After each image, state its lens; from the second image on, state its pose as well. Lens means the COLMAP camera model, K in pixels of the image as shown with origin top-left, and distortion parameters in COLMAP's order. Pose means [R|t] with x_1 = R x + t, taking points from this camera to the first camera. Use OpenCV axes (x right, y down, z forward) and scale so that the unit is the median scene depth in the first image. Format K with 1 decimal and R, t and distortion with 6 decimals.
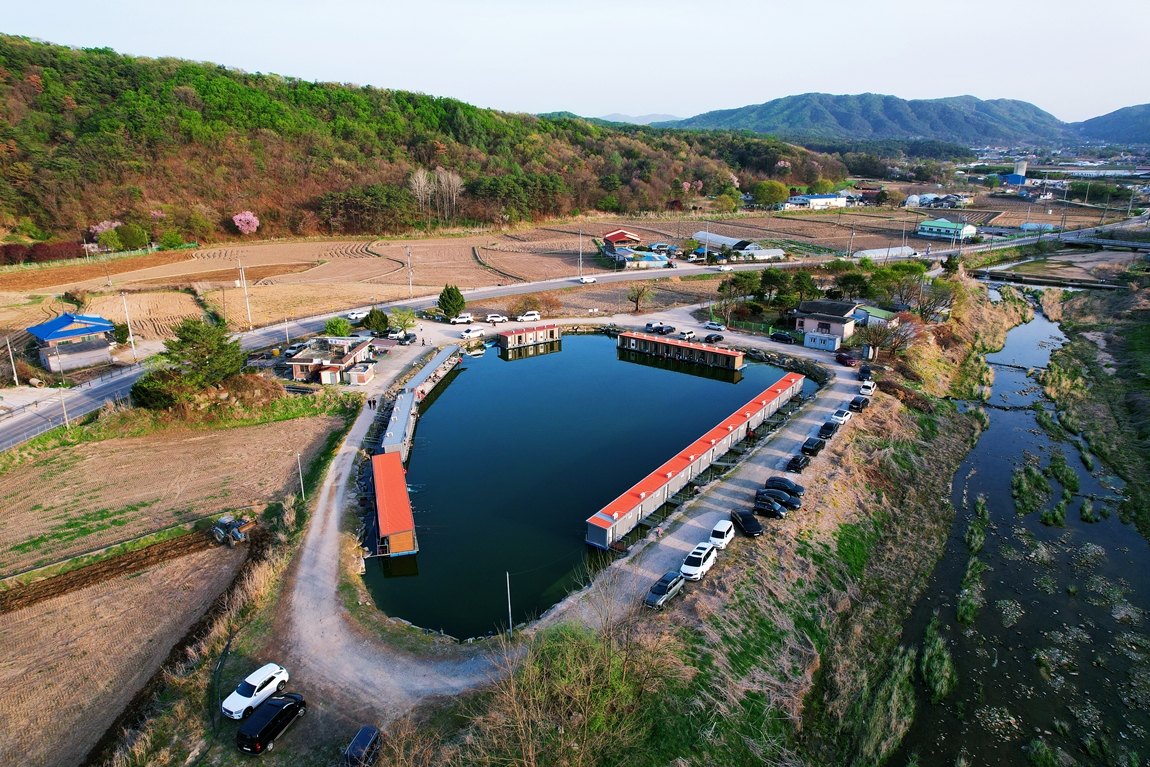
lens RADIAL K [[735.7, 0, 575.0], [0, 735.7, 383.5], [0, 0, 1]] dist [-0.079166, 0.074605]
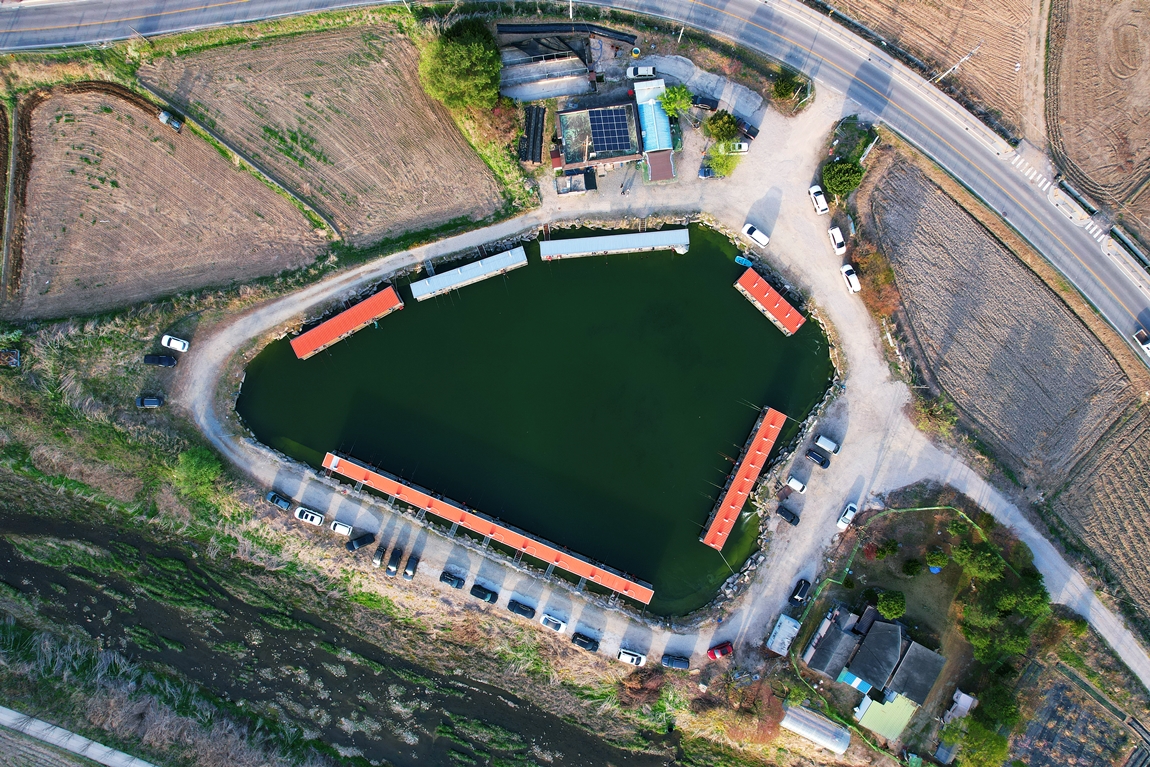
lens RADIAL K [[735.7, 0, 575.0], [0, 735.7, 383.5], [0, 0, 1]] dist [-0.079166, 0.074605]
pose [[0.197716, 0.980148, 0.014798, -0.038300], [-0.298342, 0.045788, 0.953360, -1.153991], [0.933756, -0.192909, 0.301472, 0.749703]]
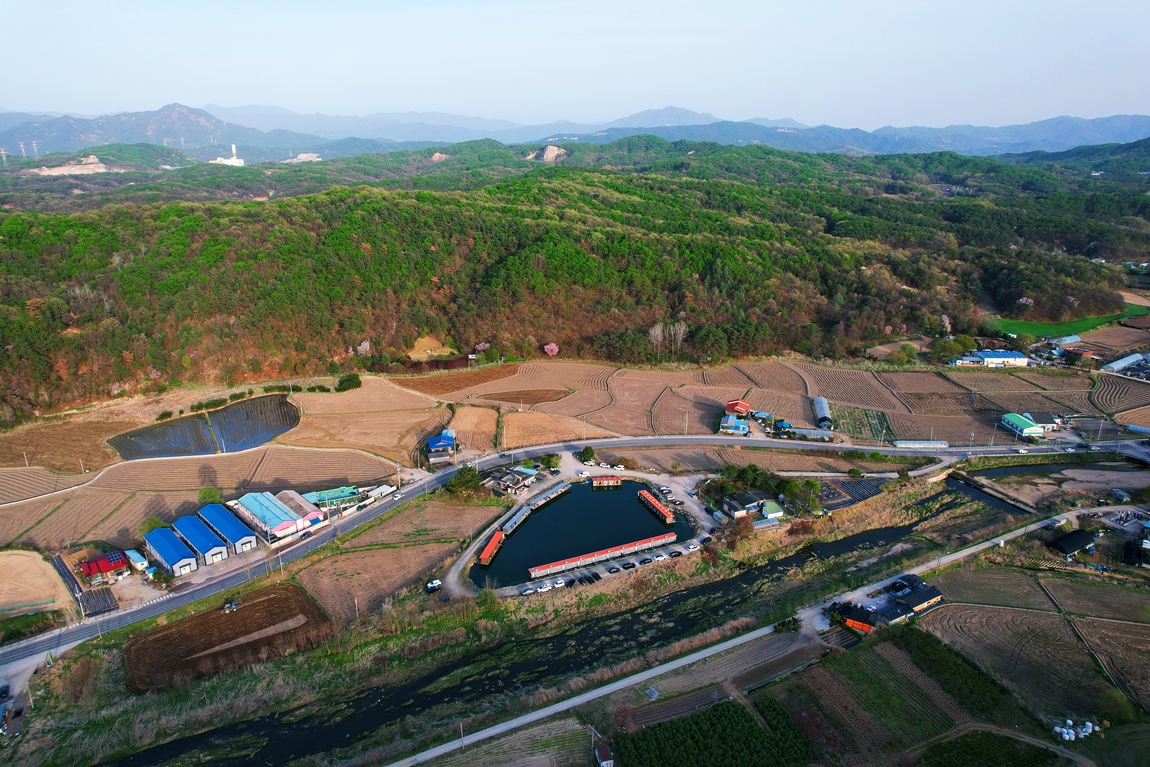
lens RADIAL K [[735.7, 0, 575.0], [0, 735.7, 383.5], [0, 0, 1]] dist [-0.079166, 0.074605]
pose [[0.865807, 0.159718, -0.474203, 1.246981], [-0.157848, 0.986480, 0.044060, -0.637032], [0.474829, 0.036705, 0.879312, -1.460874]]
